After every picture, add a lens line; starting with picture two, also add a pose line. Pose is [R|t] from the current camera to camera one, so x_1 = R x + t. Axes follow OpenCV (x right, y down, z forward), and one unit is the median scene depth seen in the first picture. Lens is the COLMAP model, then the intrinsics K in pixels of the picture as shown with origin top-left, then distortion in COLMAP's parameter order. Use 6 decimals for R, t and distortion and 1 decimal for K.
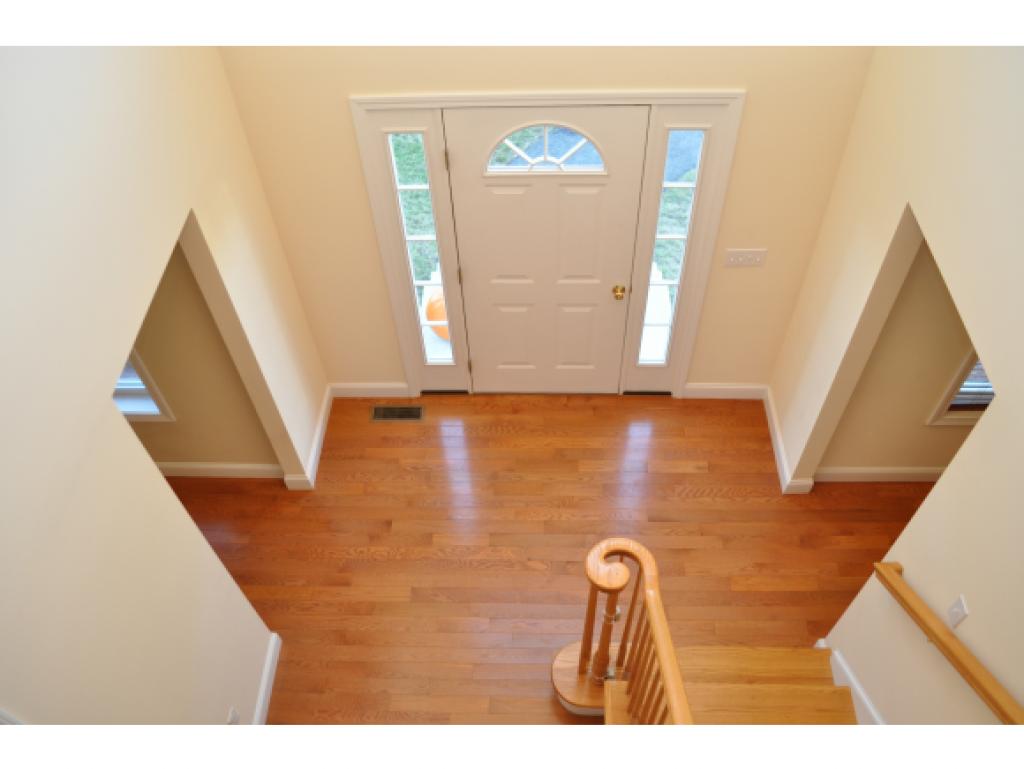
lens RADIAL K [[808.5, 0, 515.9], [0, 808.5, 384.4], [0, 0, 1]] dist [-0.081816, 0.012886]
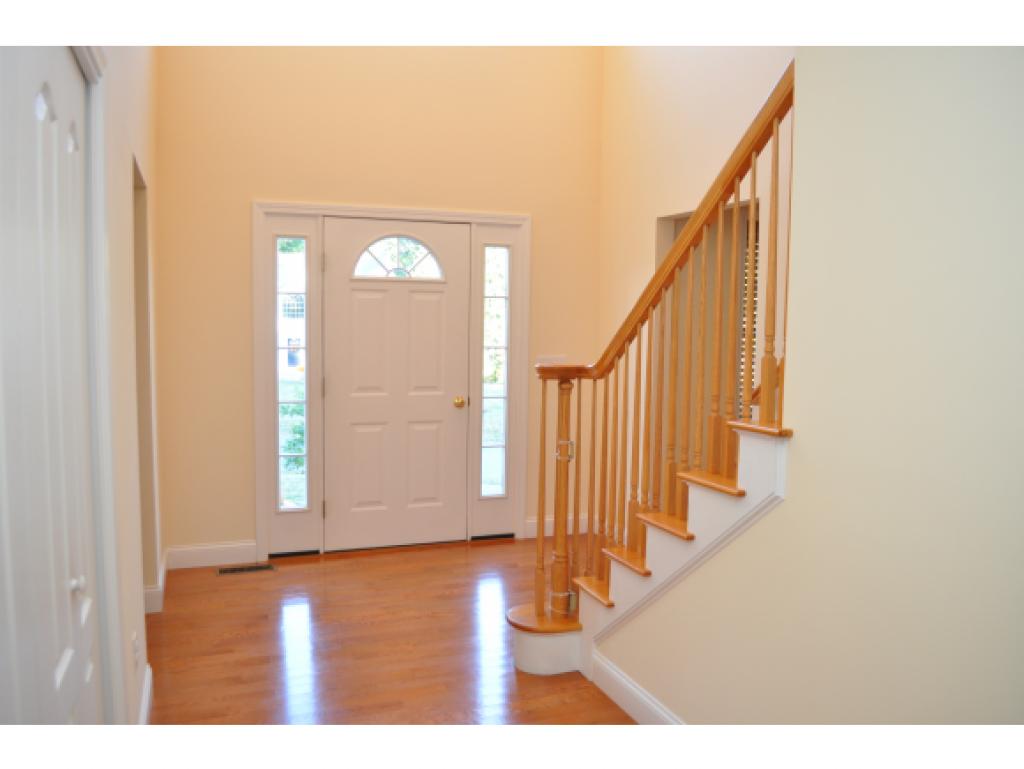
lens RADIAL K [[808.5, 0, 509.5], [0, 808.5, 383.2], [0, 0, 1]] dist [-0.081816, 0.012886]
pose [[0.922250, 0.009106, 0.386488, -0.258653], [0.271493, 0.696460, -0.664255, 0.662511], [-0.275222, 0.717538, 0.639838, 0.208739]]
